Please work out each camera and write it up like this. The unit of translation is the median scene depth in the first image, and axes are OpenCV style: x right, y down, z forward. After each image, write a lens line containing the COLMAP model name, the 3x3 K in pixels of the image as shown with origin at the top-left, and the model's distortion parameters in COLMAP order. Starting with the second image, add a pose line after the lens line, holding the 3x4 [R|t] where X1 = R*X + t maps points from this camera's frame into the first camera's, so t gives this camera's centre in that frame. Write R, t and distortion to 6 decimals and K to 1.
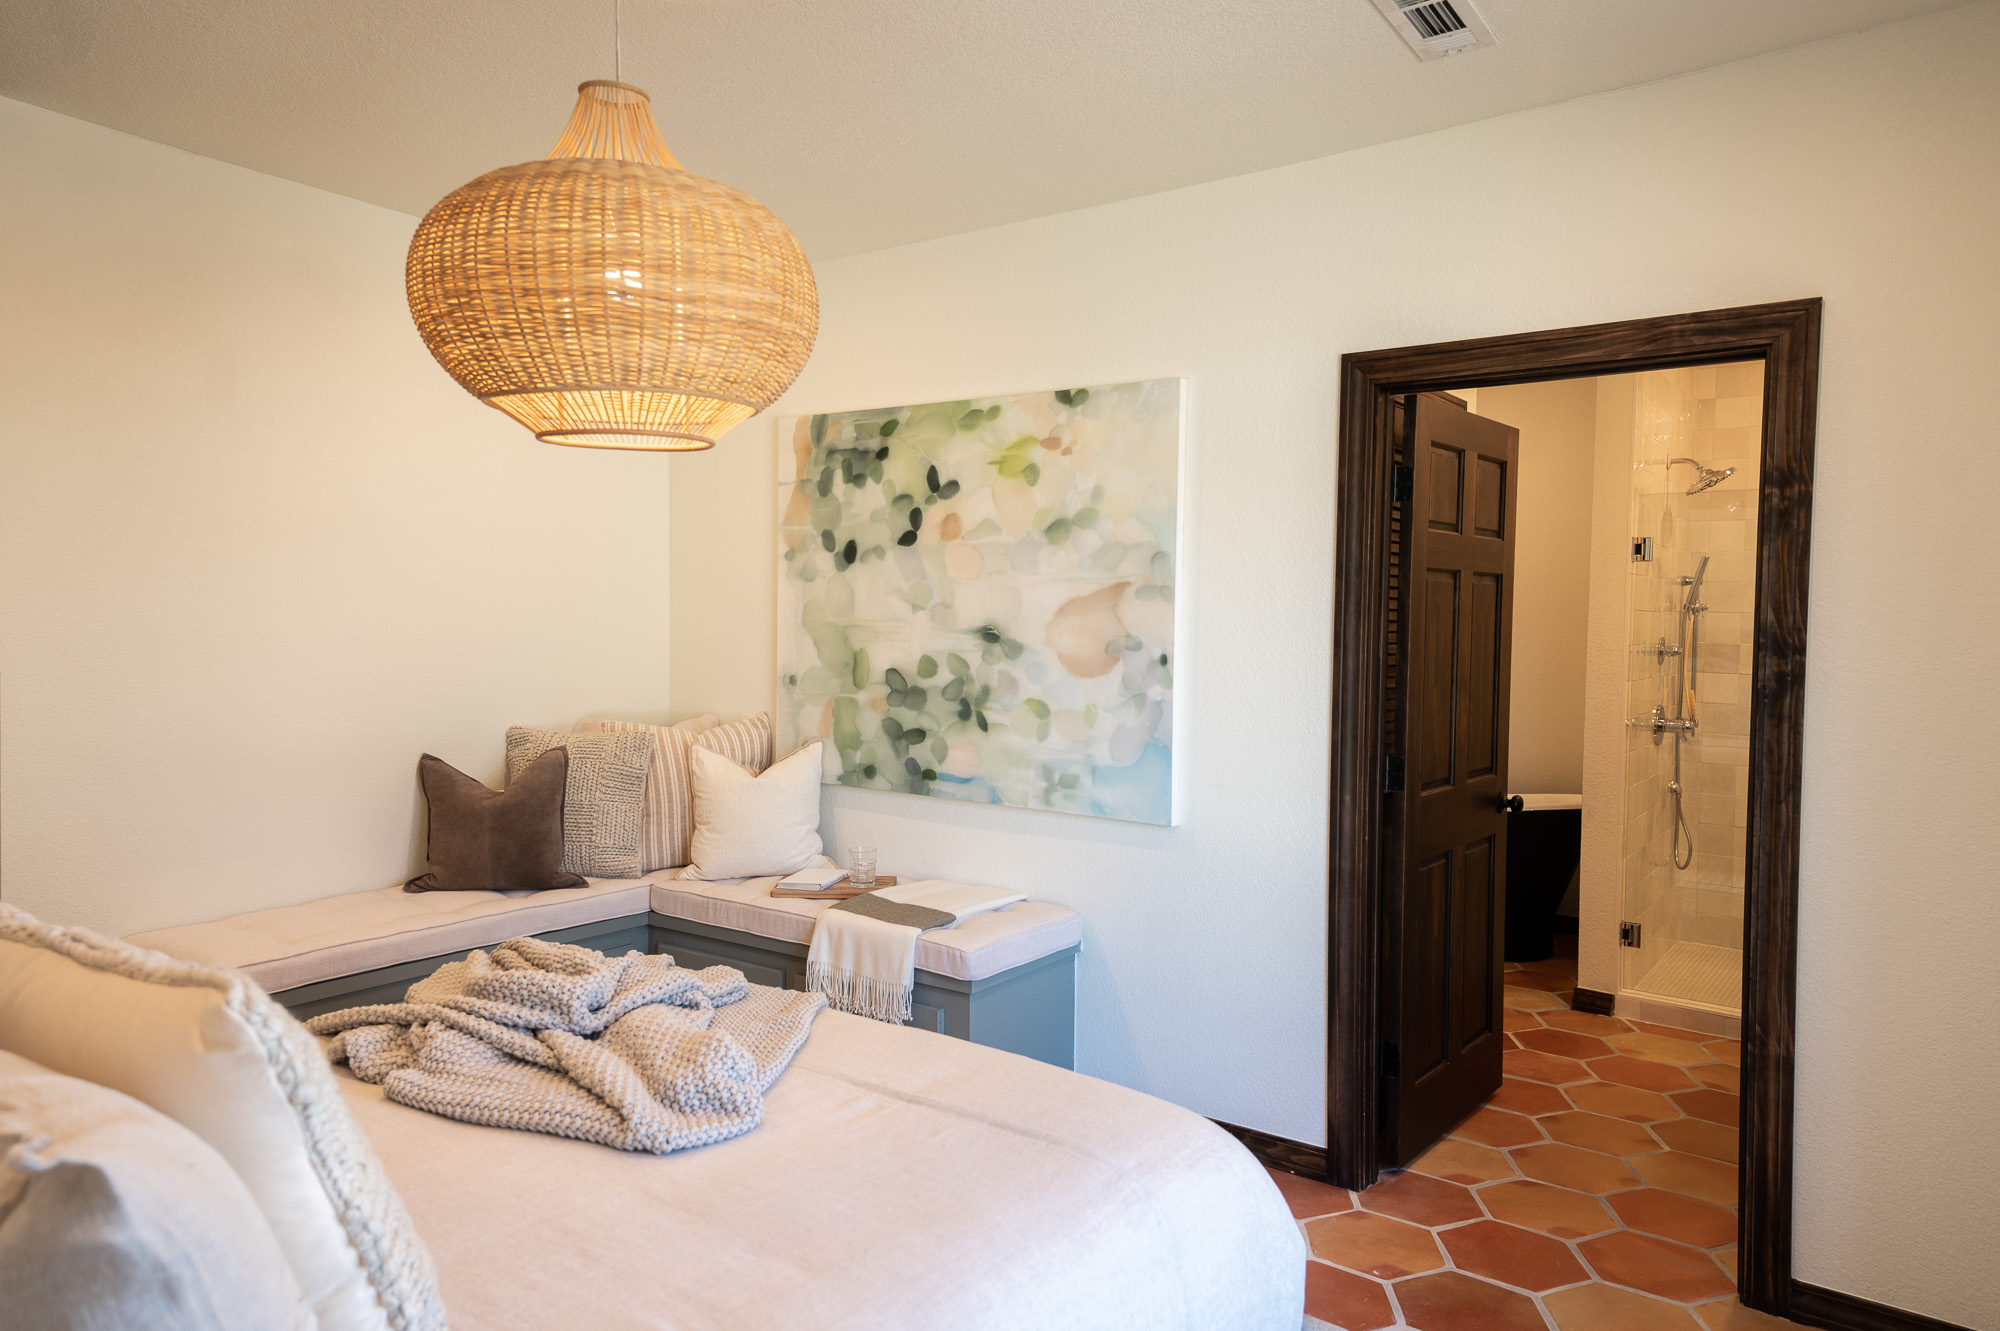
lens RADIAL K [[1295.9, 0, 1000.0], [0, 1295.9, 665.5], [0, 0, 1]] dist [0.059952, -0.005233]
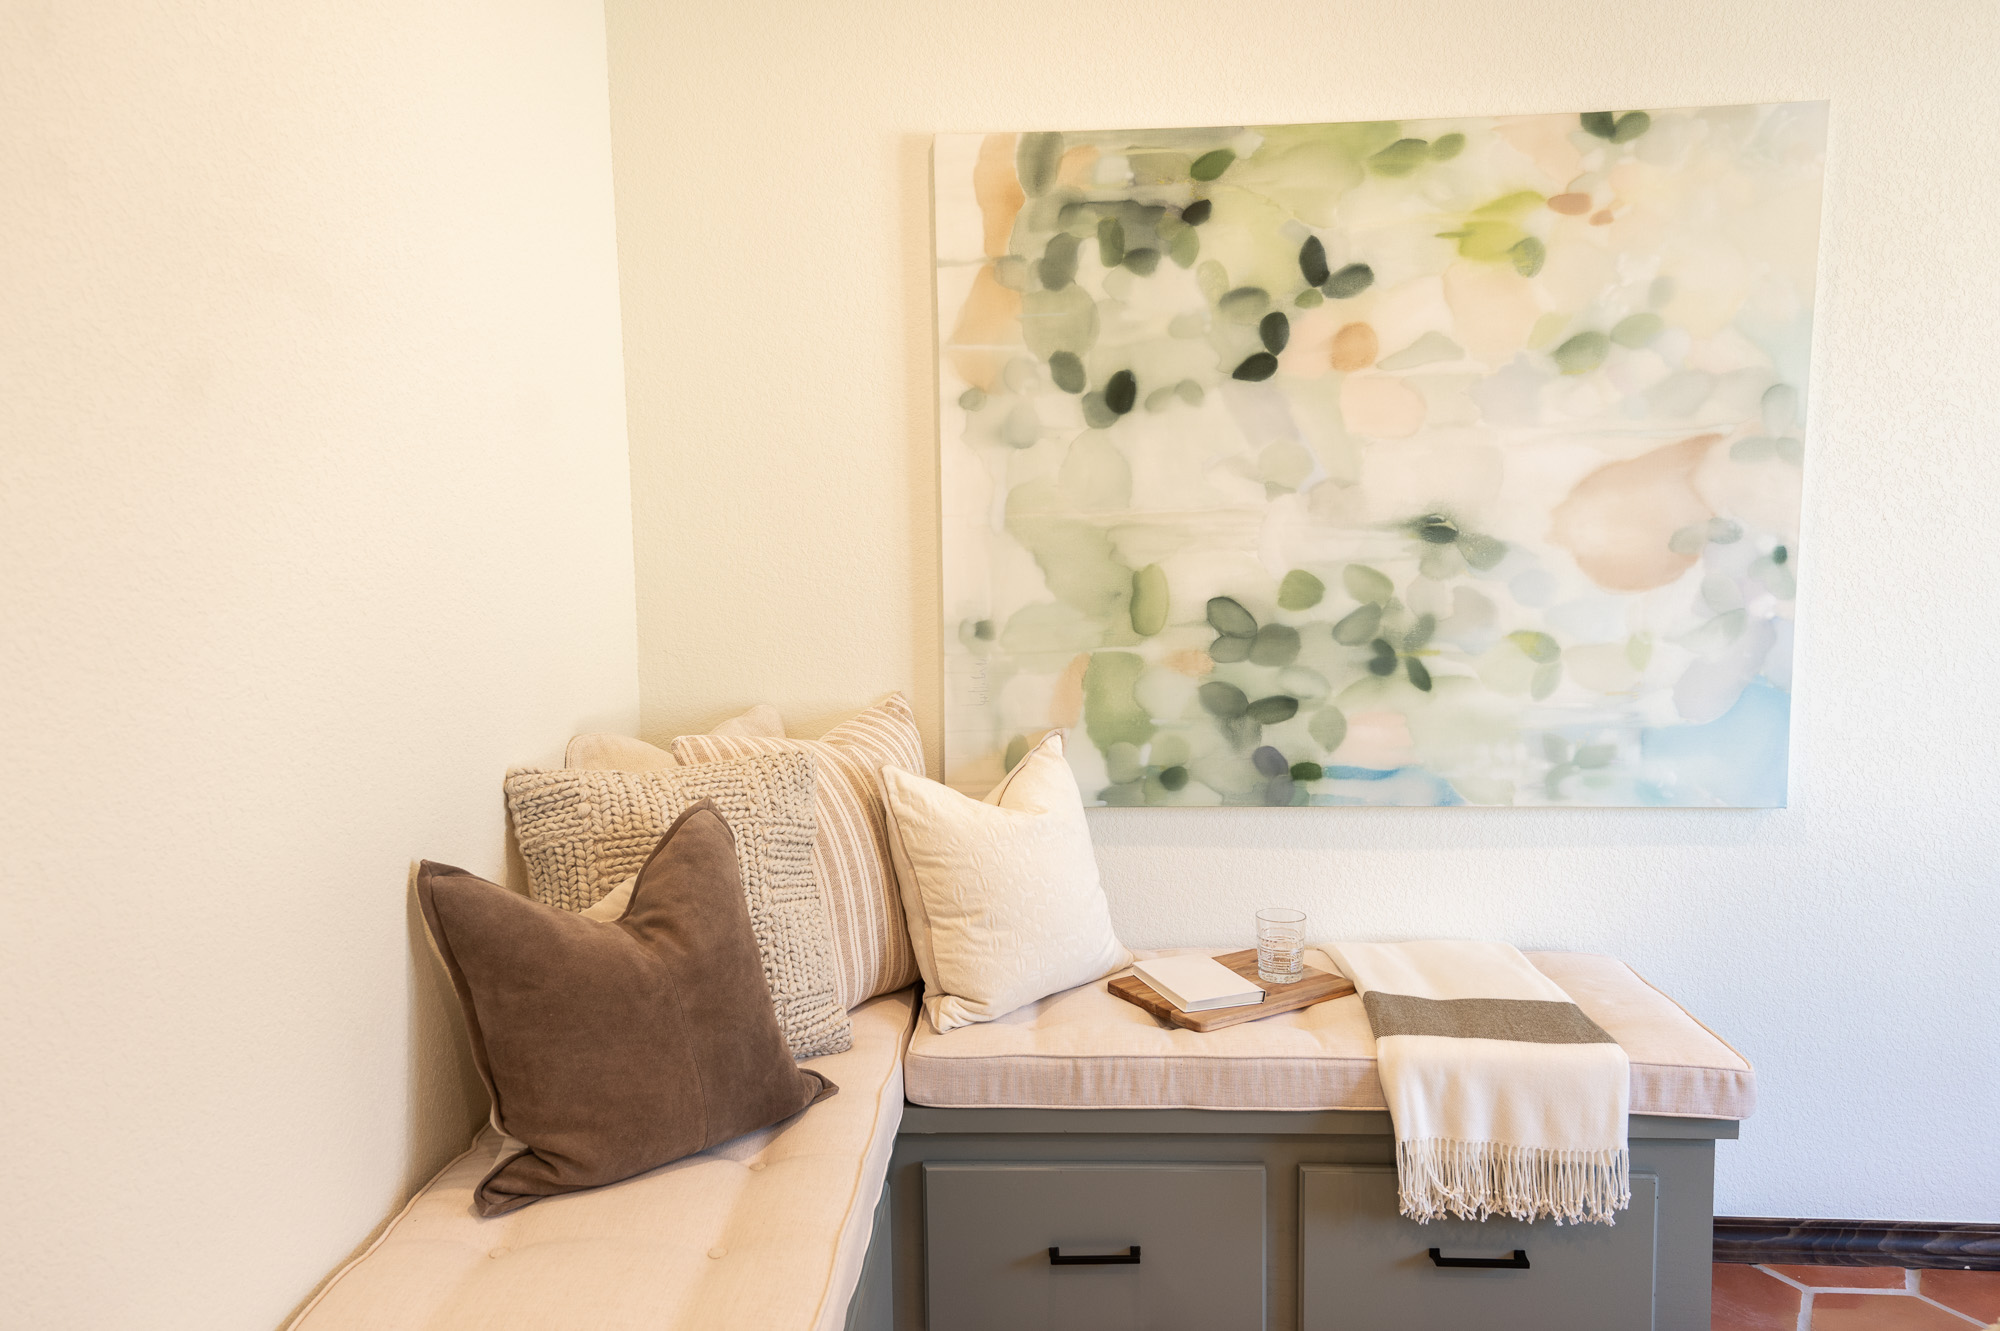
lens RADIAL K [[1295.9, 0, 1000.0], [0, 1295.9, 665.5], [0, 0, 1]] dist [0.059952, -0.005233]
pose [[0.835911, -0.083280, 0.542510, -0.500449], [0.049201, 0.995812, 0.077055, -0.017273], [-0.546655, -0.037719, 0.836508, 0.590671]]
